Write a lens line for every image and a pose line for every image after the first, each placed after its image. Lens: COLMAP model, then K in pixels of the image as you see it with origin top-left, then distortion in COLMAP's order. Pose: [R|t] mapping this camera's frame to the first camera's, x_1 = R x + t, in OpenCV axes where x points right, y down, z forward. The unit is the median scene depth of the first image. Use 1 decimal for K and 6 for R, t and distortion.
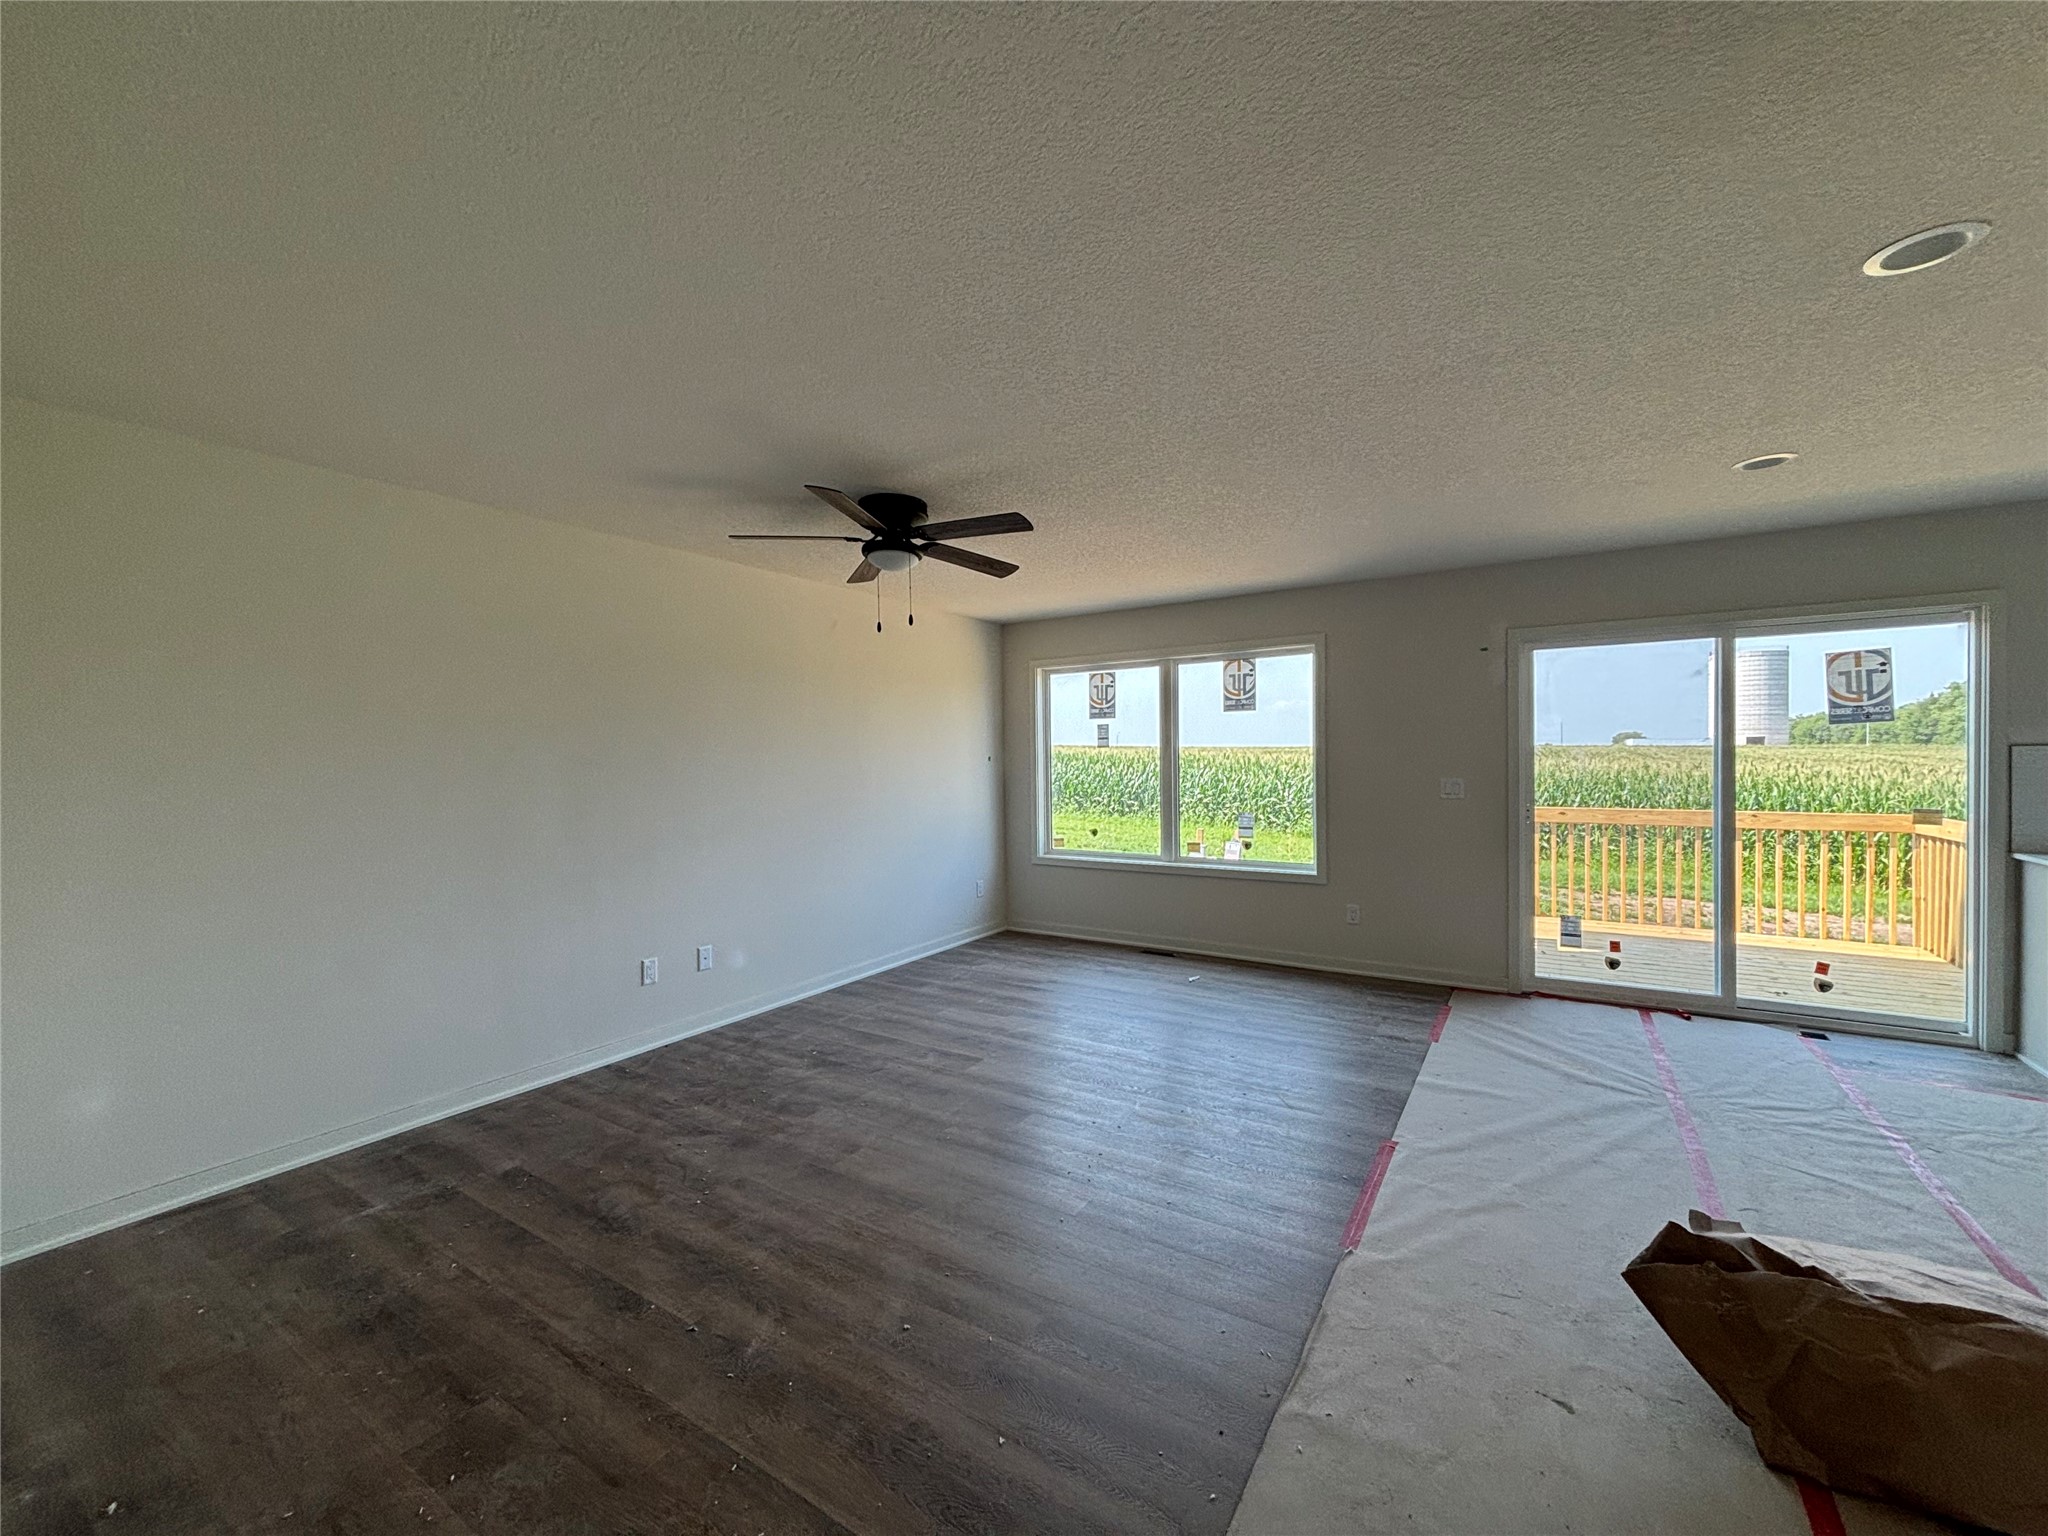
lens RADIAL K [[808.5, 0, 1012.4], [0, 808.5, 764.6], [0, 0, 1]] dist [0.006269, -0.000179]
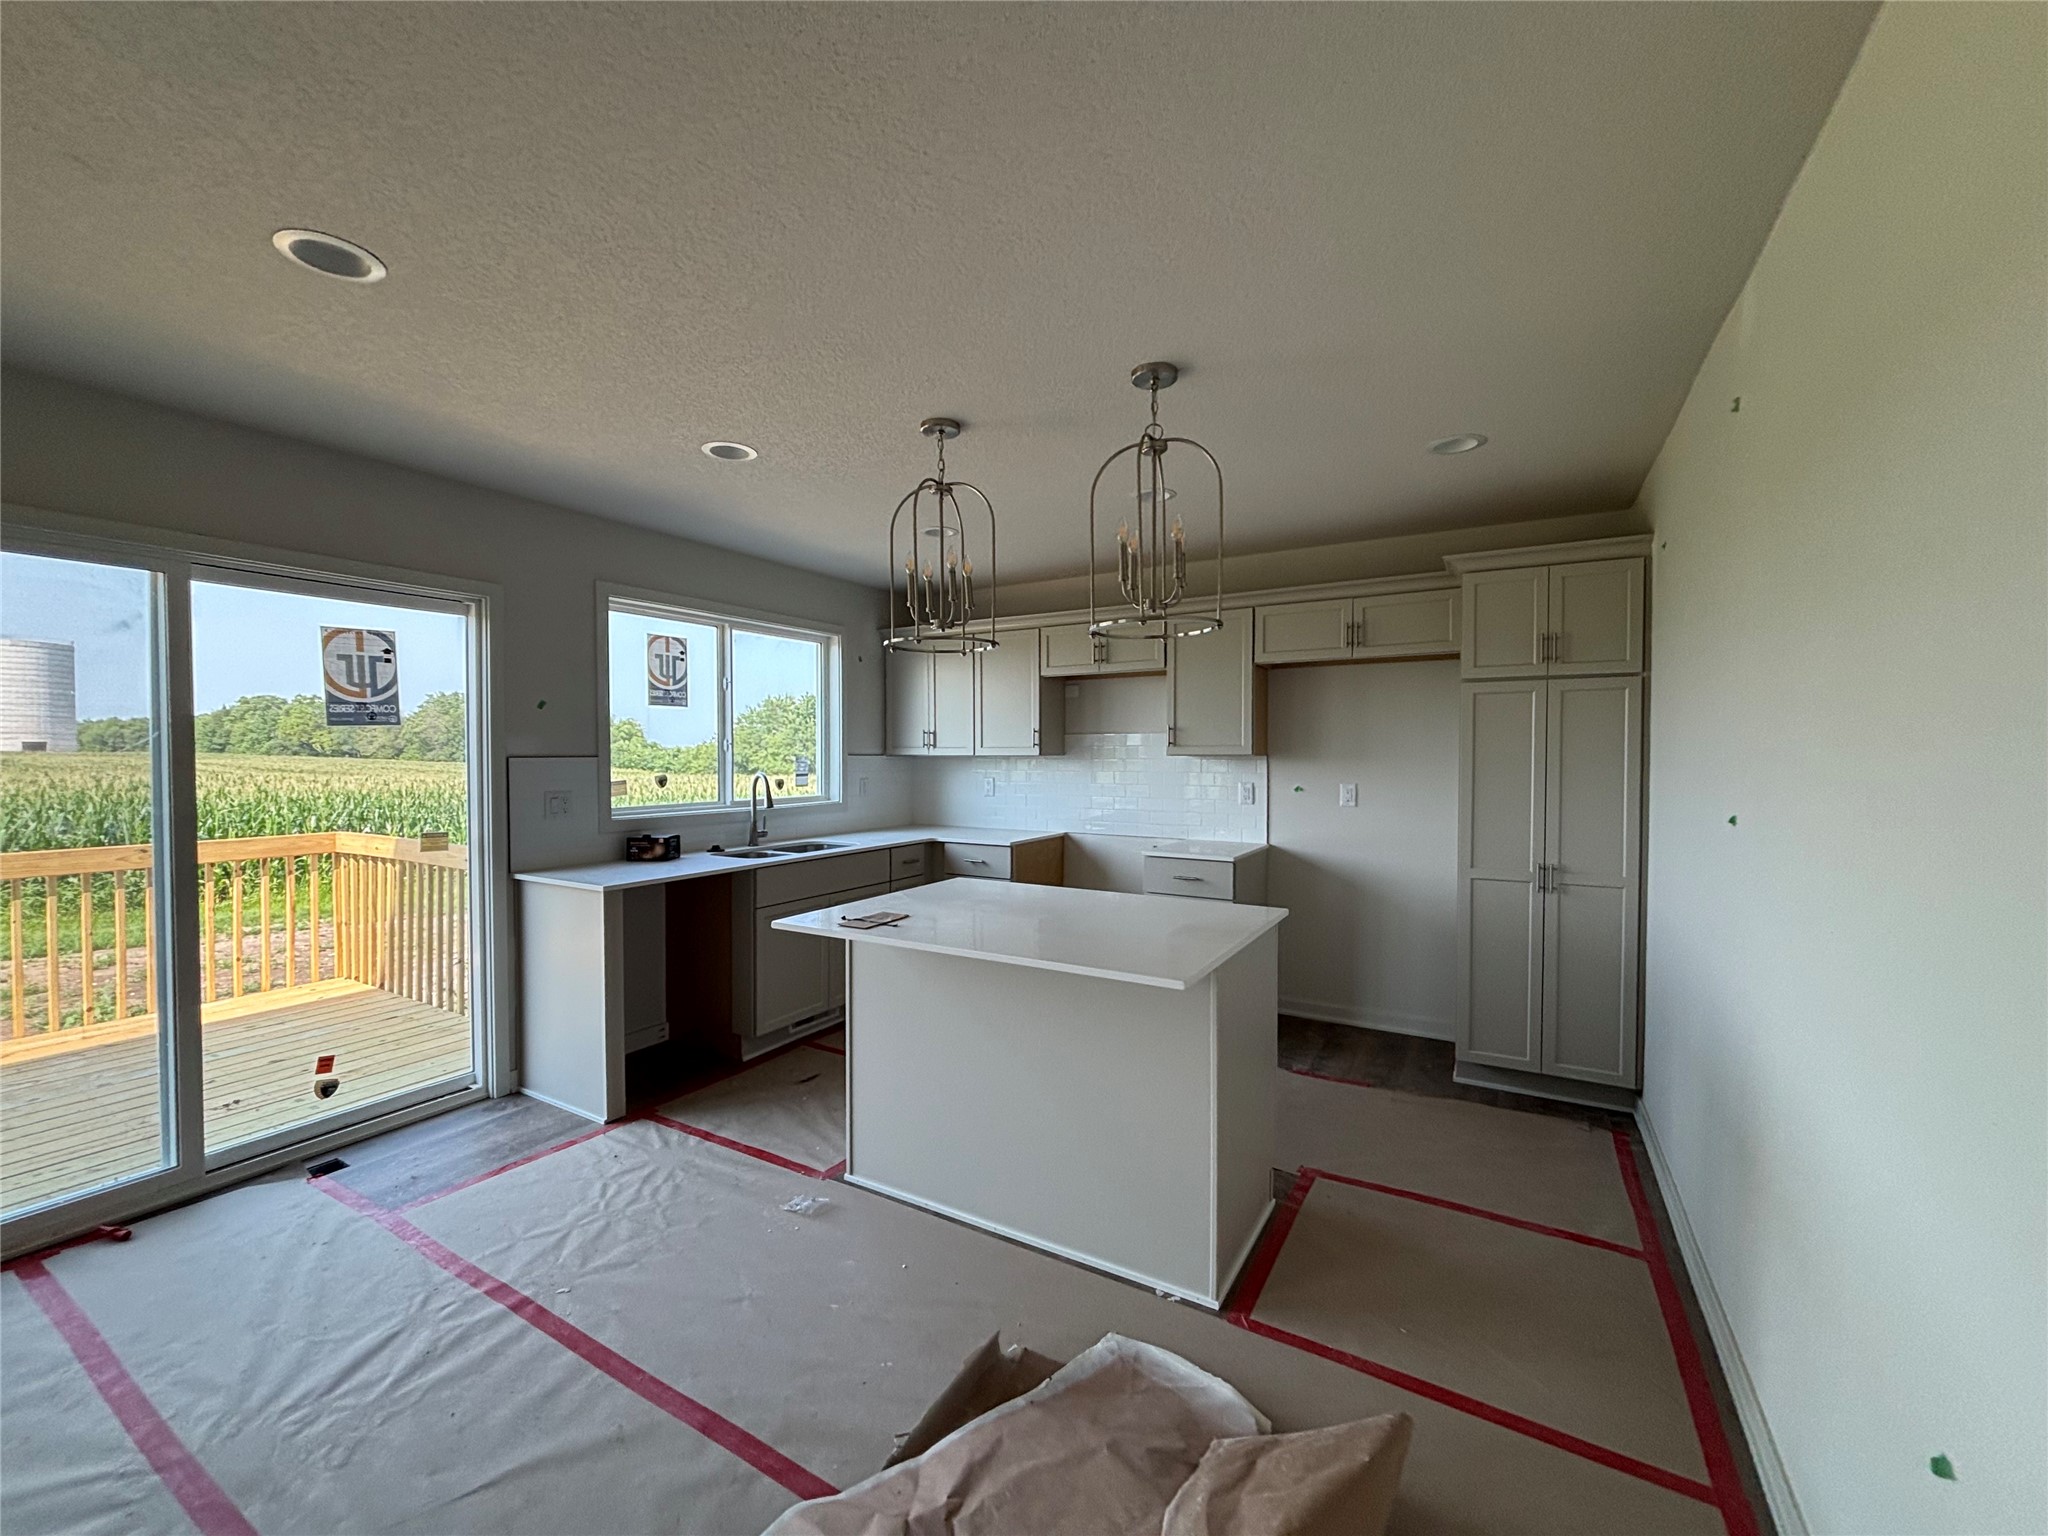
lens RADIAL K [[808.5, 0, 1010.1], [0, 808.5, 772.1], [0, 0, 1]] dist [0.006269, -0.000179]
pose [[-0.047788, -0.010288, 0.998805, 0.252428], [0.011359, 0.999877, 0.010843, -0.008917], [-0.998793, 0.011863, -0.047665, 0.427630]]
